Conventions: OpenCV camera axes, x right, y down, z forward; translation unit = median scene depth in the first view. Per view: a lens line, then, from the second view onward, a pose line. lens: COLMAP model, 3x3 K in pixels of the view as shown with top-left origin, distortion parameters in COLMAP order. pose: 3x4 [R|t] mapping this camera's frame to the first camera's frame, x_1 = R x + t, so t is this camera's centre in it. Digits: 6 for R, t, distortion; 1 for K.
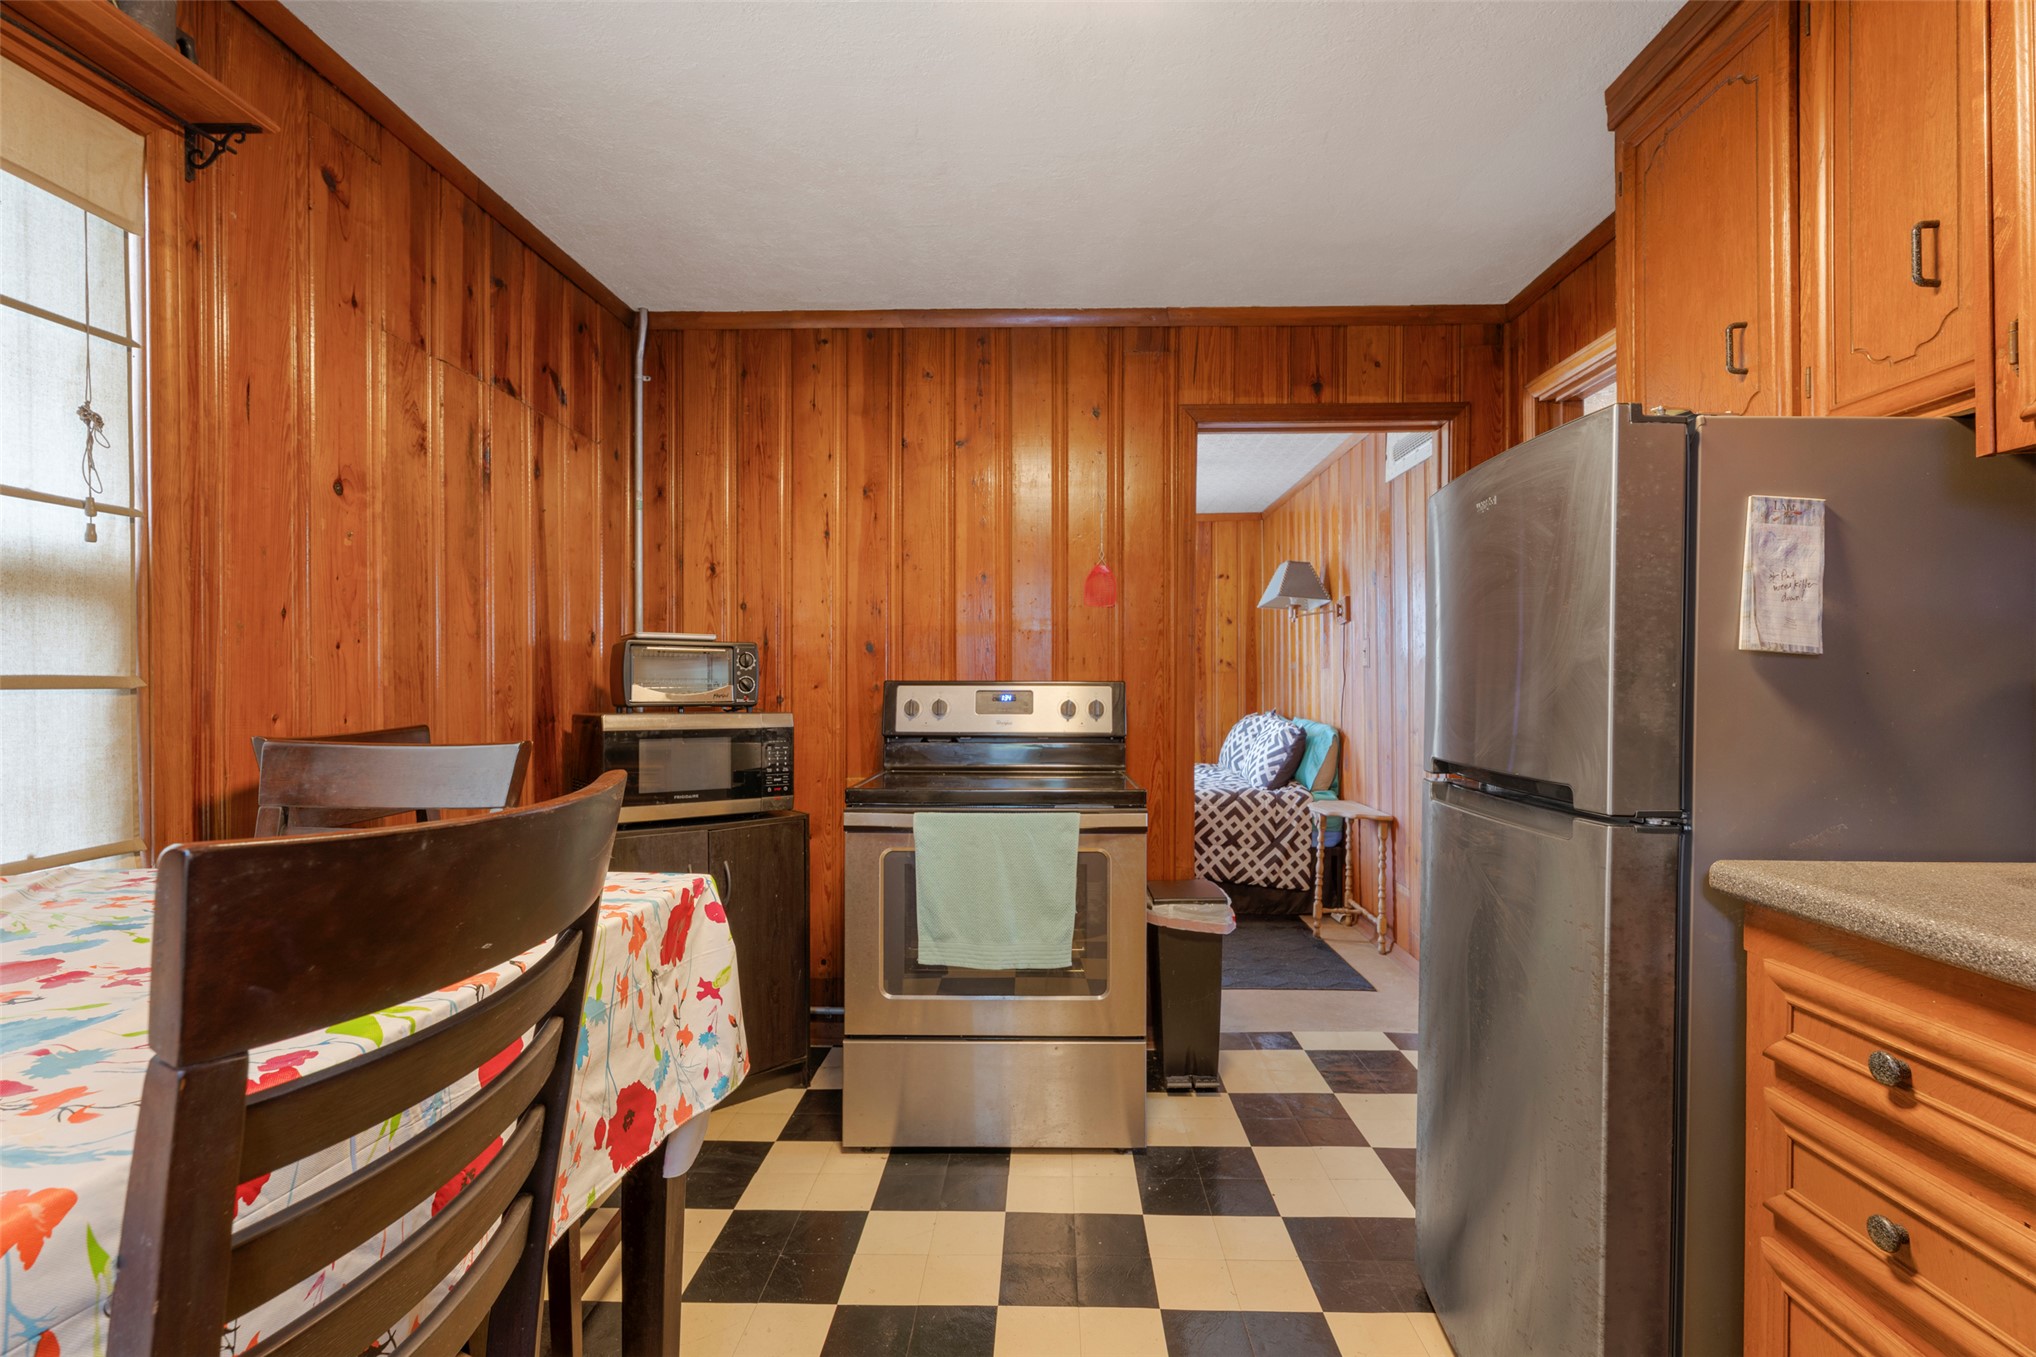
lens RADIAL K [[899.8, 0, 1030.0], [0, 899.8, 683.3], [0, 0, 1]] dist [-0.004197, -0.000594]
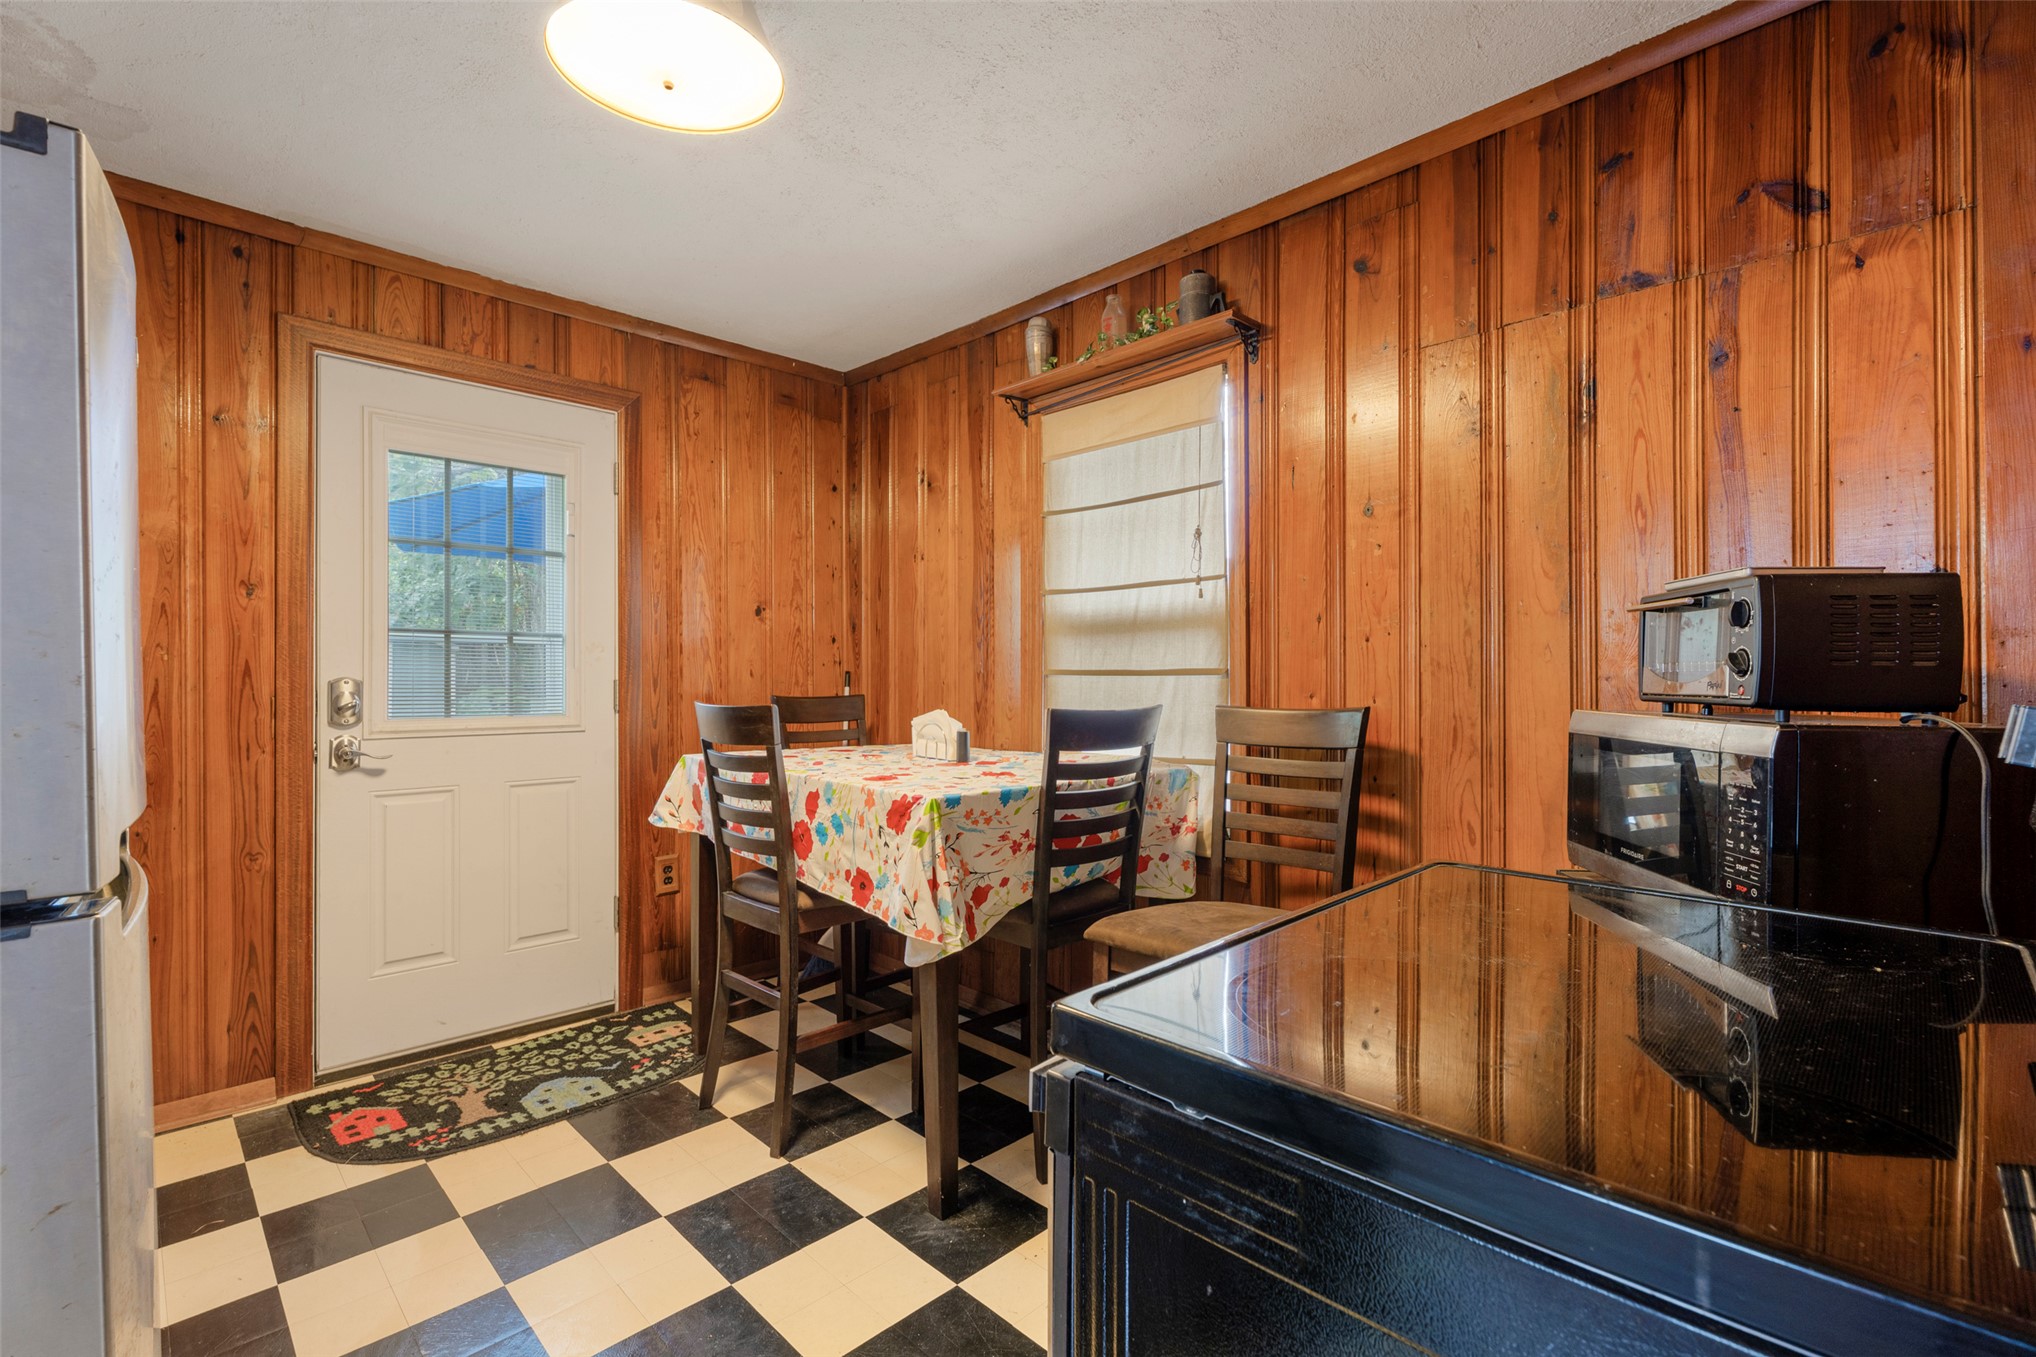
lens RADIAL K [[899.8, 0, 1030.0], [0, 899.8, 683.3], [0, 0, 1]] dist [-0.004197, -0.000594]
pose [[-0.684554, 0.002376, -0.728958, 0.580721], [0.002822, 0.999996, 0.000609, 0.020682], [0.728957, -0.001641, -0.684558, 1.982944]]
